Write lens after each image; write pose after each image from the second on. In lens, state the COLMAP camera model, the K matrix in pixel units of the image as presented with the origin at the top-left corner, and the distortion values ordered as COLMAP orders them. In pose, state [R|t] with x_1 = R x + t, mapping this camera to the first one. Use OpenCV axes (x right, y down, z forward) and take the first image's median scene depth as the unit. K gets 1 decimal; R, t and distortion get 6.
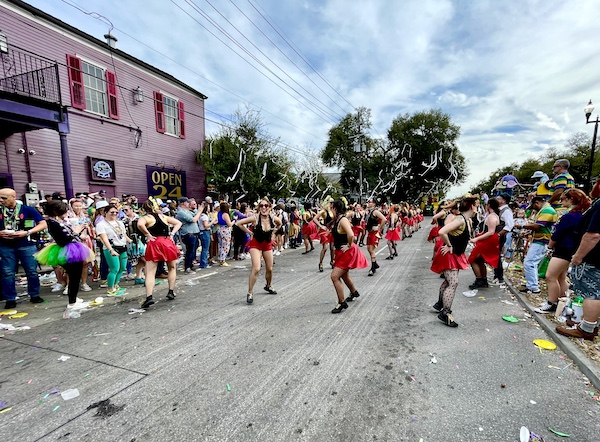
lens RADIAL K [[264.8, 0, 325.9], [0, 264.8, 246.3], [0, 0, 1]] dist [-0.002327, 0.002777]
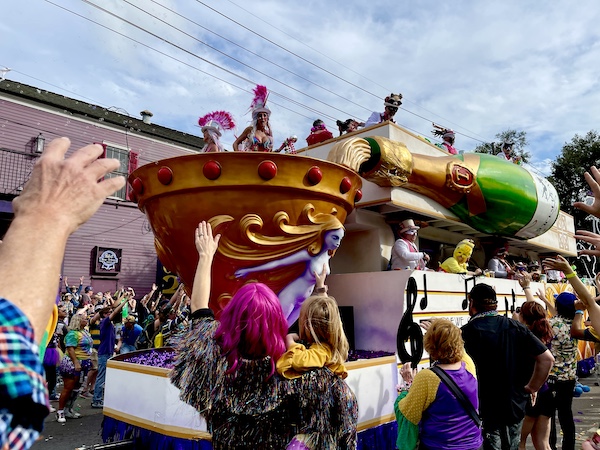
lens RADIAL K [[452.3, 0, 297.1], [0, 452.3, 229.0], [0, 0, 1]] dist [0.064154, -0.077856]
pose [[0.928146, -0.058937, -0.367520, 0.210678], [-0.051125, 0.957841, -0.282715, -0.009191], [0.368688, 0.281190, 0.886003, -0.066135]]
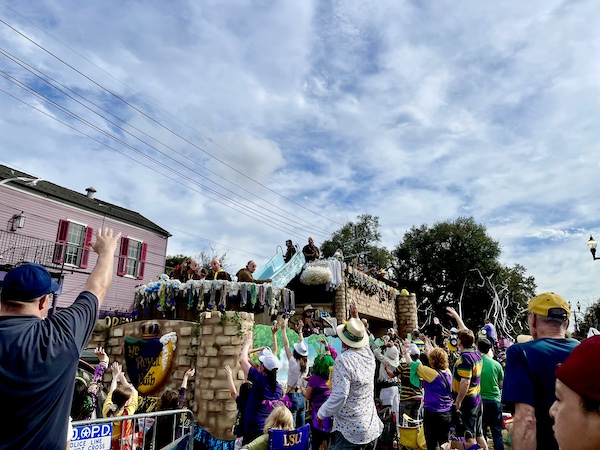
lens RADIAL K [[452.3, 0, 295.6], [0, 452.3, 220.3], [0, 0, 1]] dist [0.064154, -0.077856]
pose [[0.996029, -0.018789, -0.087024, 0.166329], [-0.018839, 0.910862, -0.412281, 0.060957], [0.087013, 0.412283, 0.906891, -0.563976]]
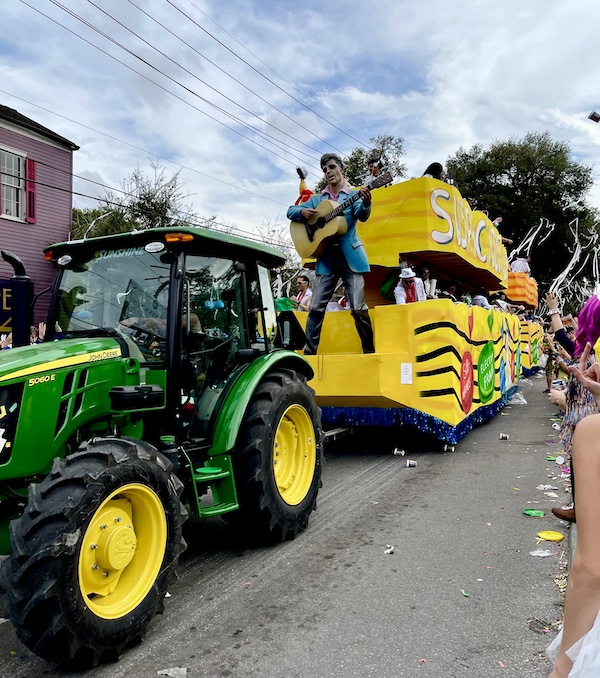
lens RADIAL K [[605.7, 0, 297.5], [0, 605.7, 322.1], [0, 0, 1]] dist [0.048317, -0.034437]
pose [[0.998840, -0.026905, -0.039929, 0.042875], [0.019566, 0.984559, -0.173954, 0.013774], [0.043993, 0.172971, 0.983944, -0.172783]]
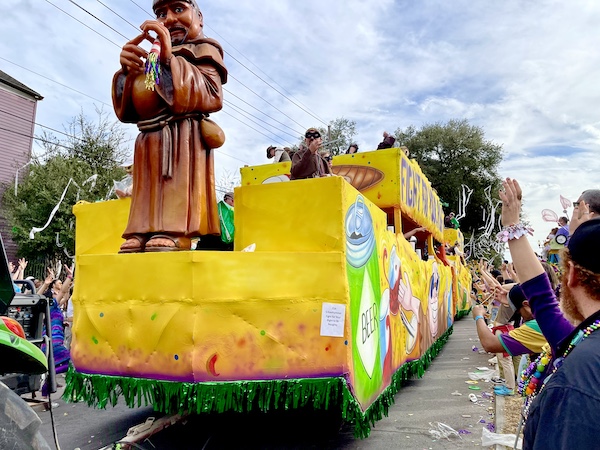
lens RADIAL K [[452.3, 0, 302.8], [0, 452.3, 213.3], [0, 0, 1]] dist [0.064154, -0.077856]
pose [[0.999996, -0.001985, -0.001822, 0.163031], [0.001389, 0.959281, -0.282450, -0.033016], [0.002309, 0.282446, 0.959280, 0.116884]]
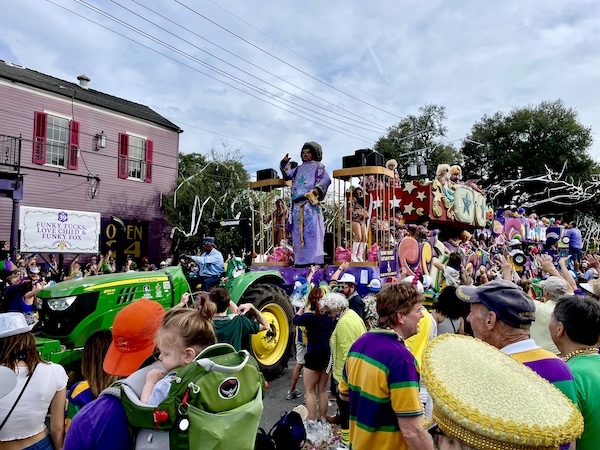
lens RADIAL K [[455.1, 0, 304.9], [0, 455.1, 228.7], [0, 0, 1]] dist [0.048726, -0.038391]
pose [[0.976474, -0.010374, -0.215384, 0.260080], [-0.032922, 0.979960, -0.196453, -0.012183], [0.213106, 0.198922, 0.956565, -0.238817]]
